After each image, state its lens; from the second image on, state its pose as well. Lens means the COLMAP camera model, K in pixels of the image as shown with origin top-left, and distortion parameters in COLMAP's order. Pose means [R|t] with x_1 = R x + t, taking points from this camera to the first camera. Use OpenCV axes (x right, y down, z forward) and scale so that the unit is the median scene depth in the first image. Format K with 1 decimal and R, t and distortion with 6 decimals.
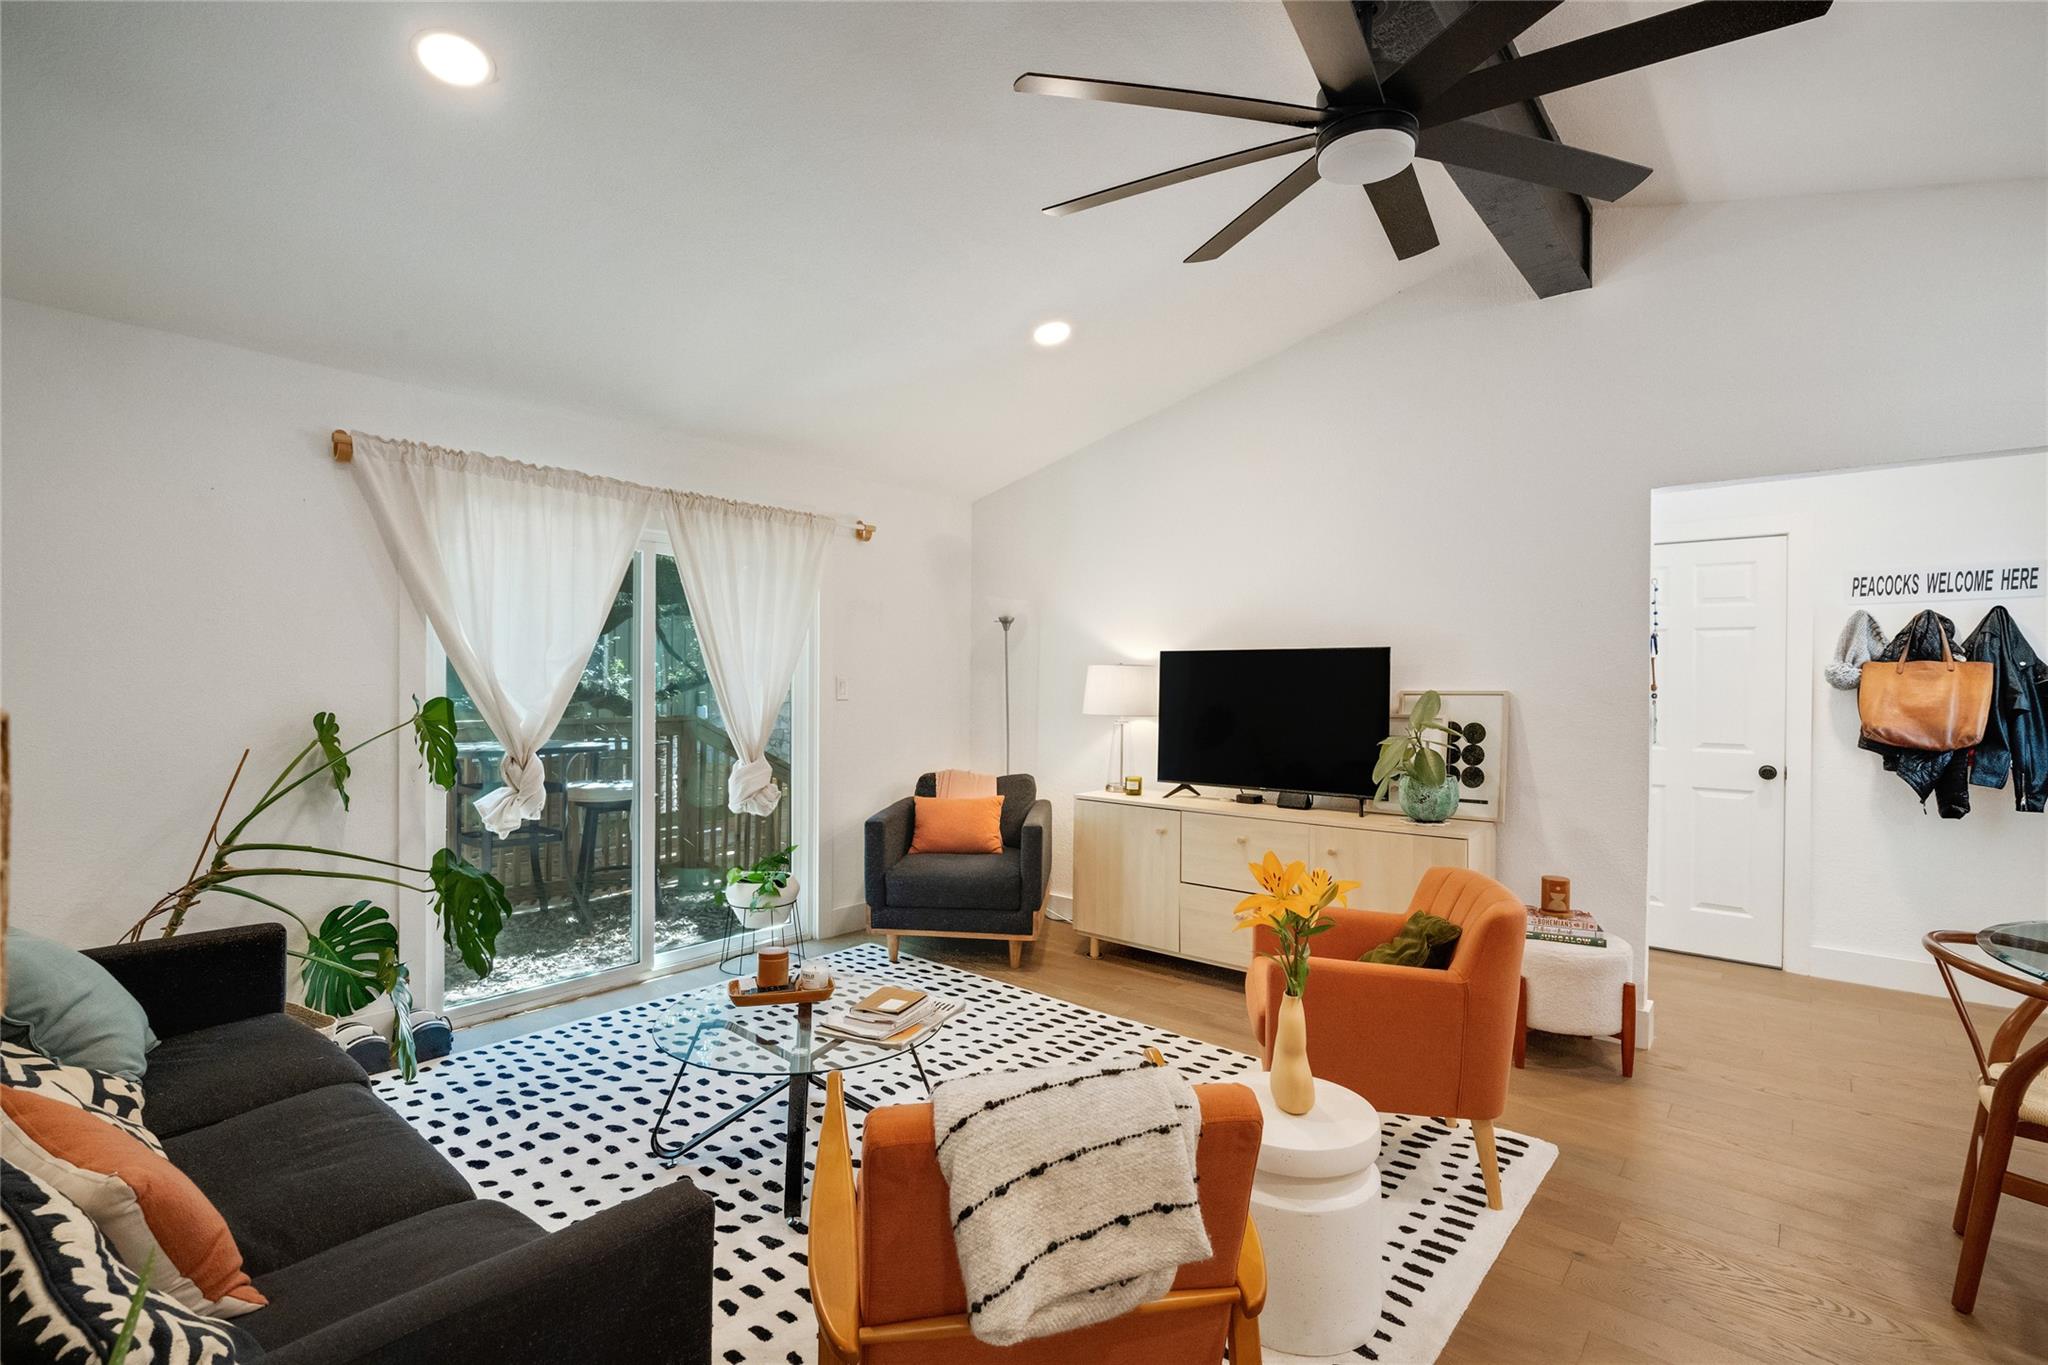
lens RADIAL K [[941.4, 0, 1014.7], [0, 941.4, 679.4], [0, 0, 1]] dist [-0.002665, -0.002847]
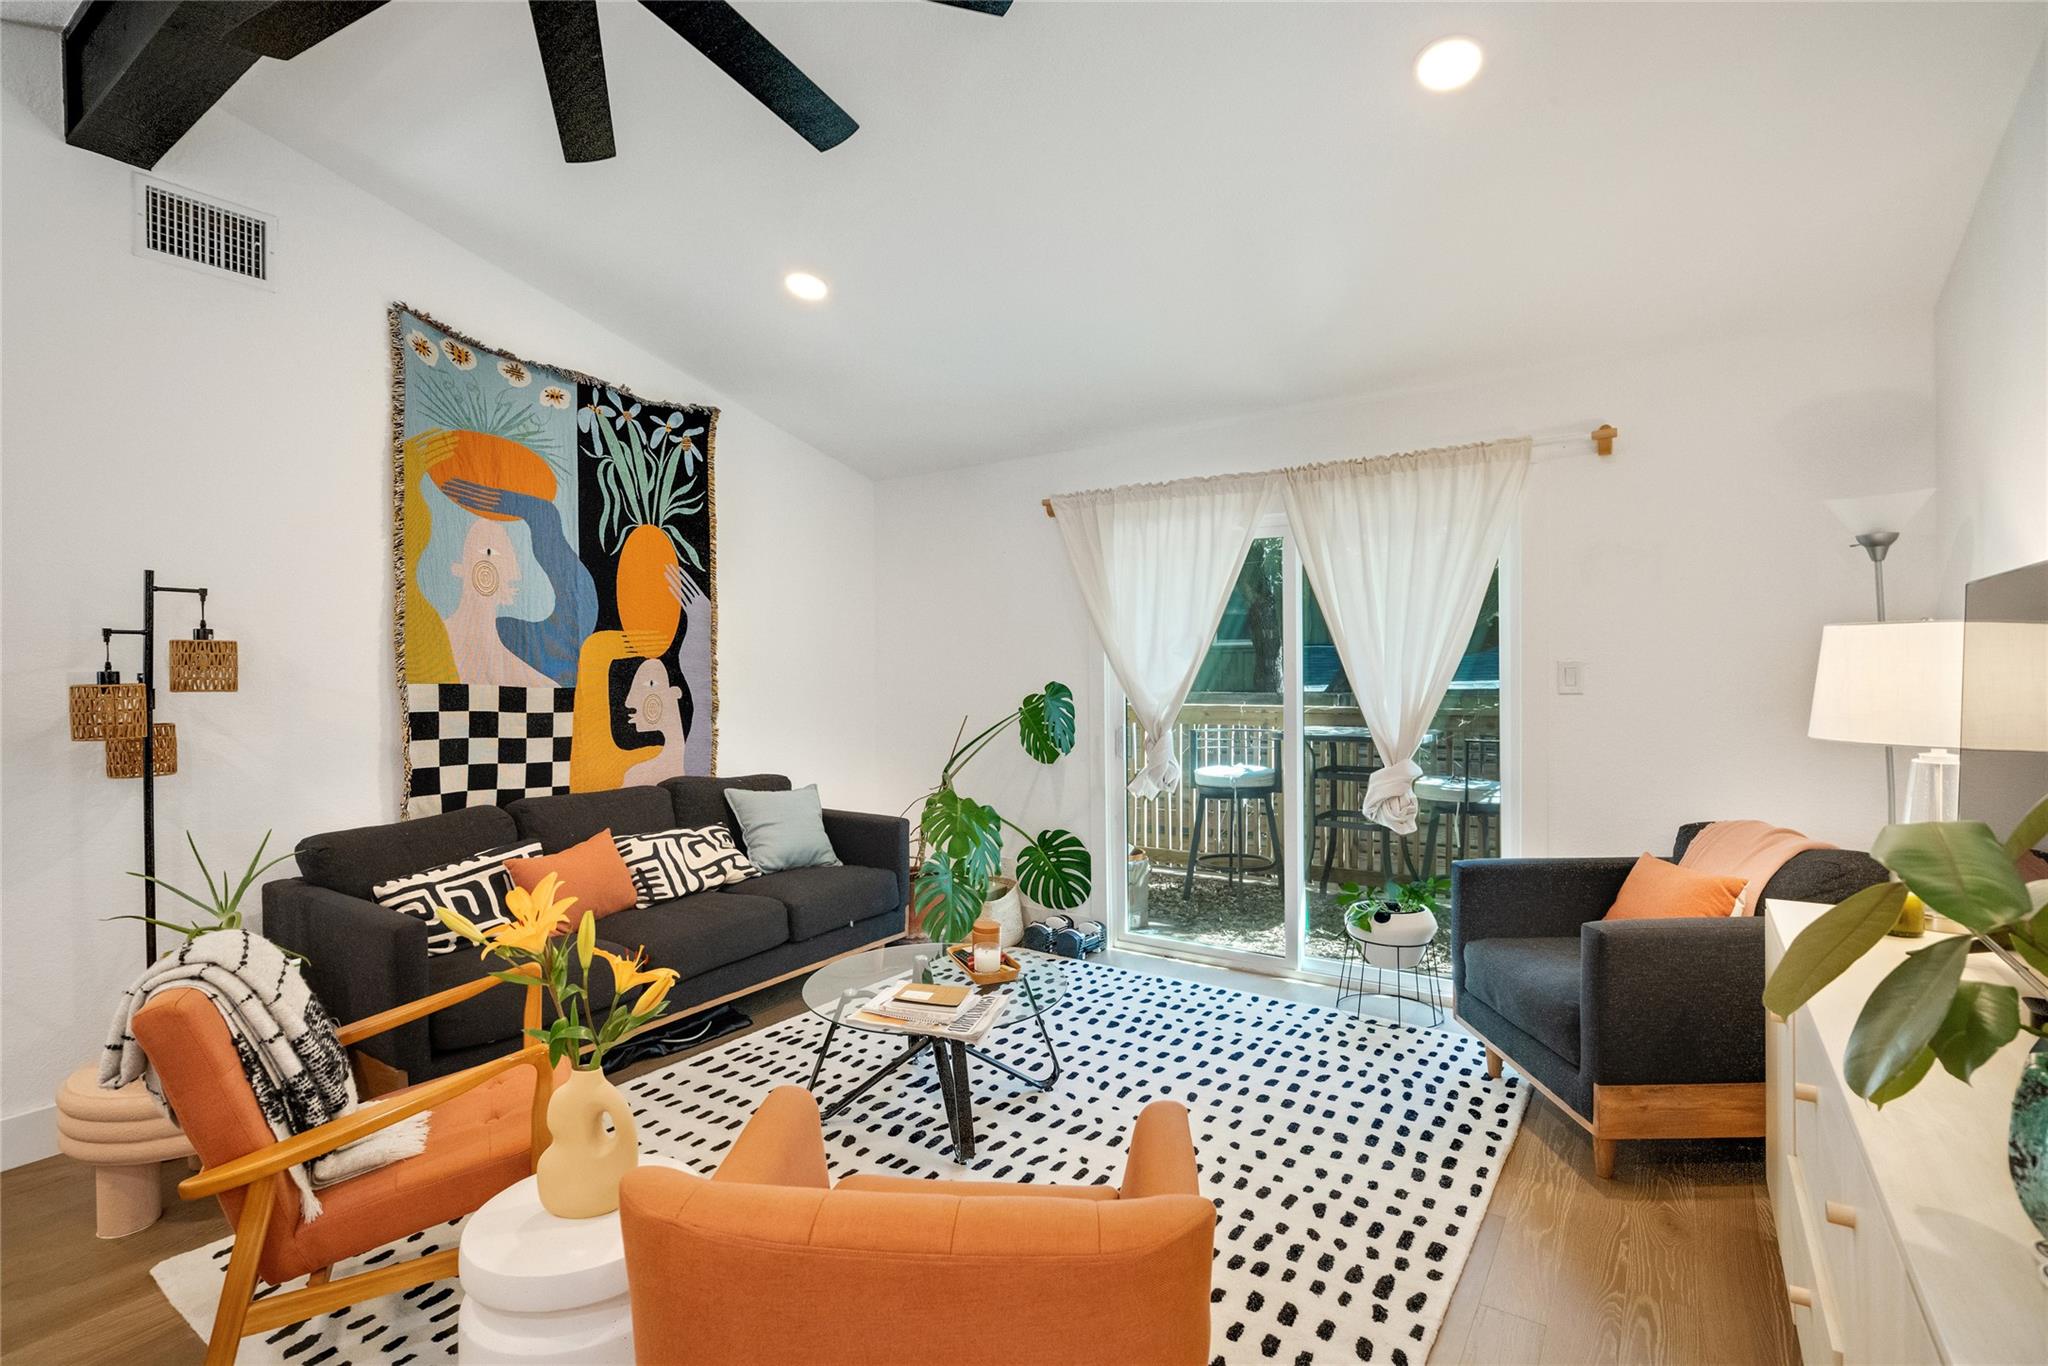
lens RADIAL K [[941.4, 0, 1026.0], [0, 941.4, 681.2], [0, 0, 1]] dist [-0.002665, -0.002847]
pose [[0.105405, 0.004516, -0.994419, 0.585594], [0.010641, 0.999927, 0.005669, 0.005424], [0.994372, -0.011179, 0.105349, 0.678465]]
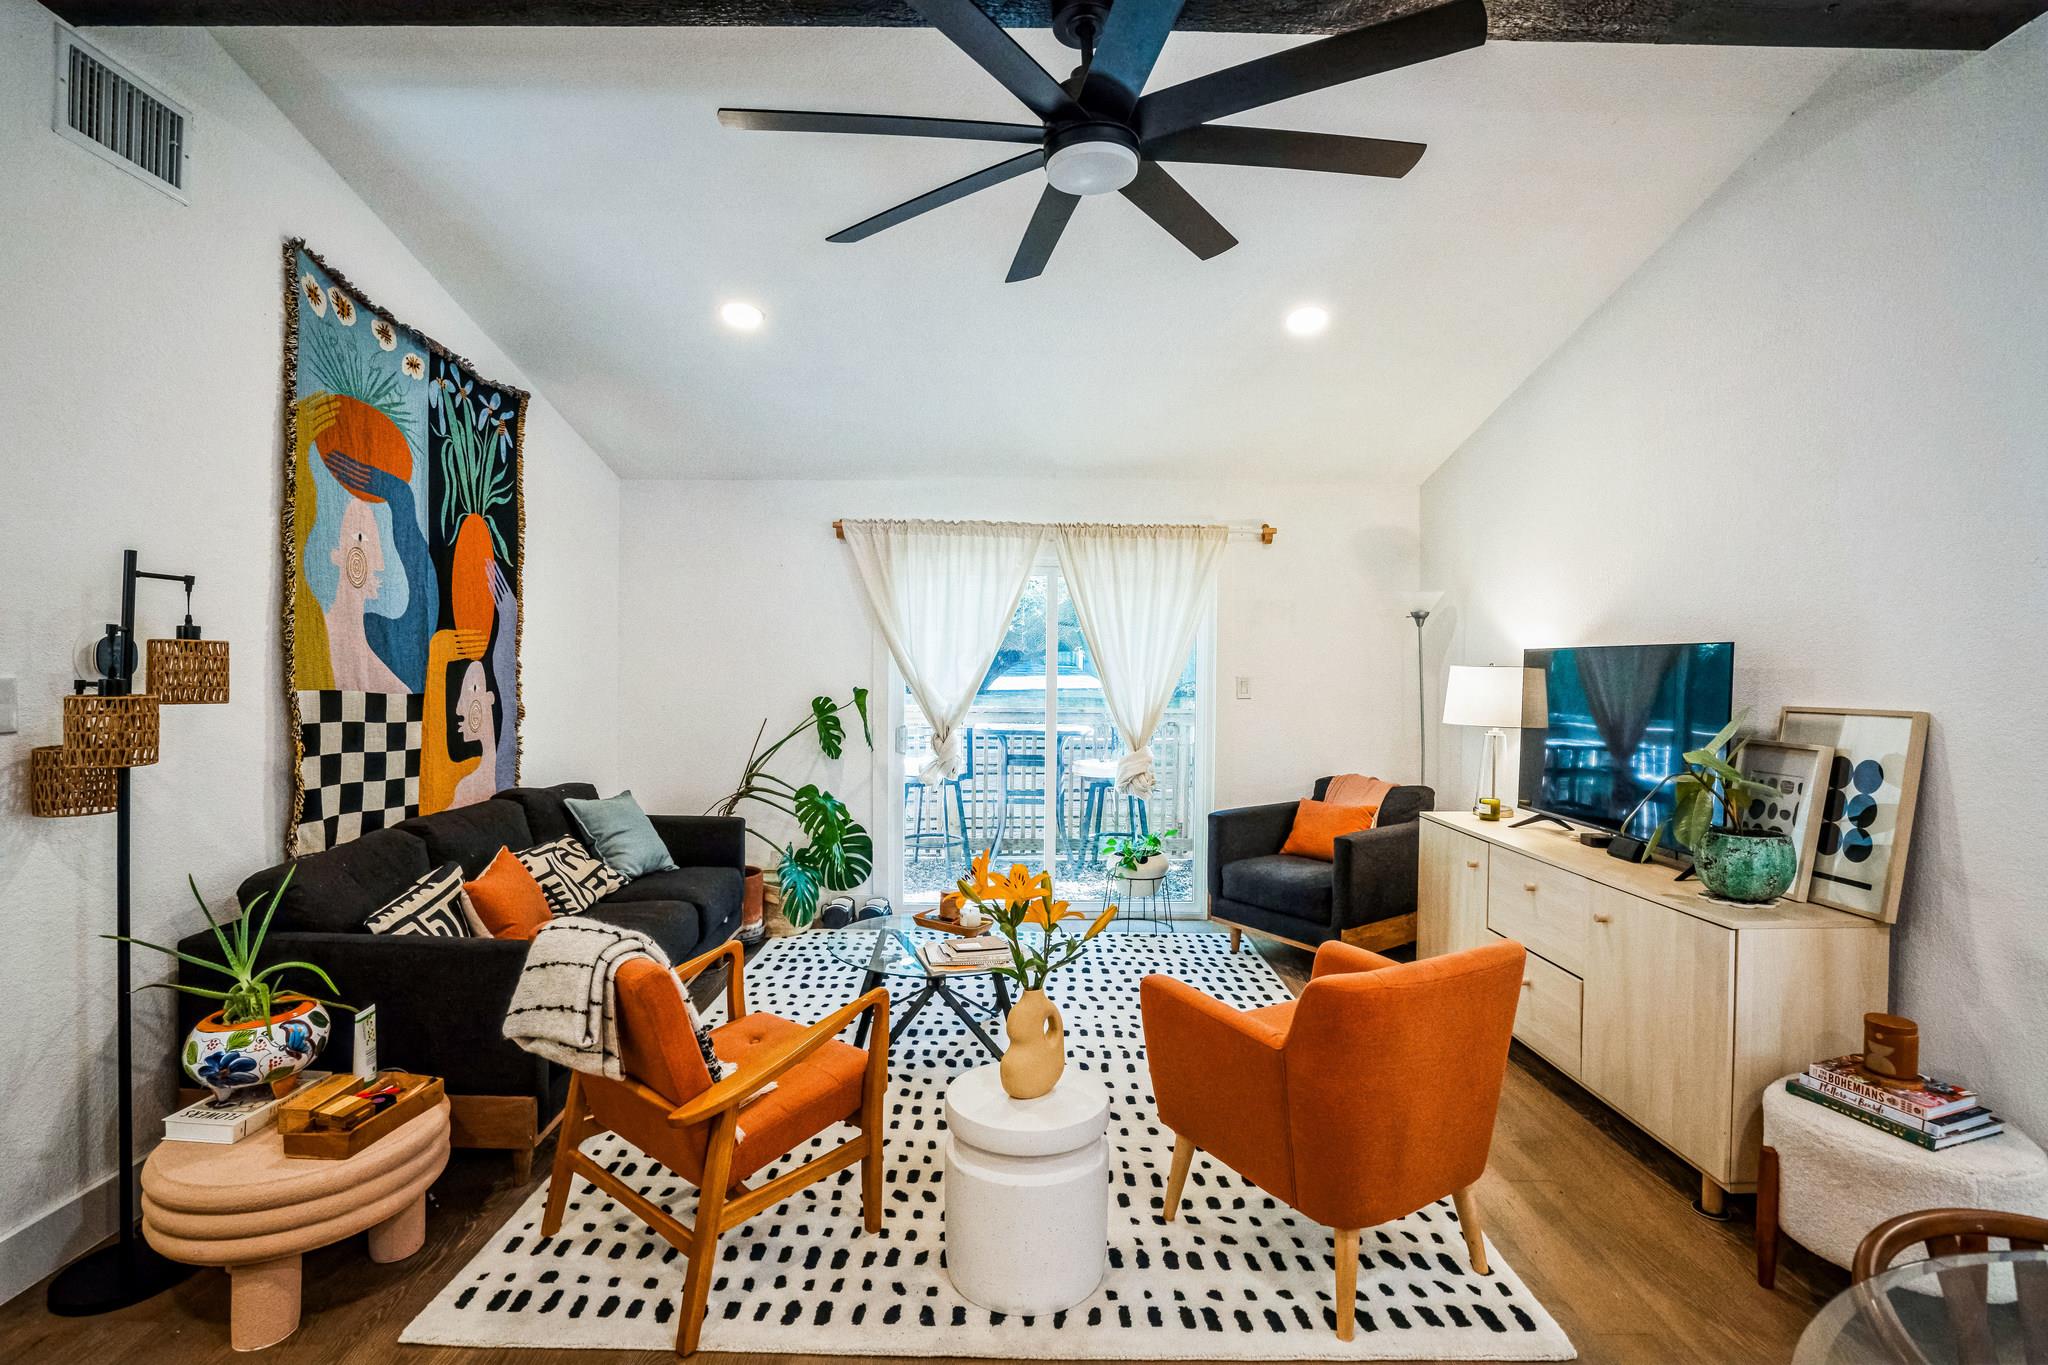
lens RADIAL K [[953.0, 0, 1009.1], [0, 953.0, 672.8], [0, 0, 1]] dist [-0.055671, 0.016023]
pose [[0.649409, 0.006213, -0.760414, 0.570821], [-0.004601, 0.999980, 0.004241, -0.012836], [0.760425, 0.000744, 0.649425, 0.153193]]
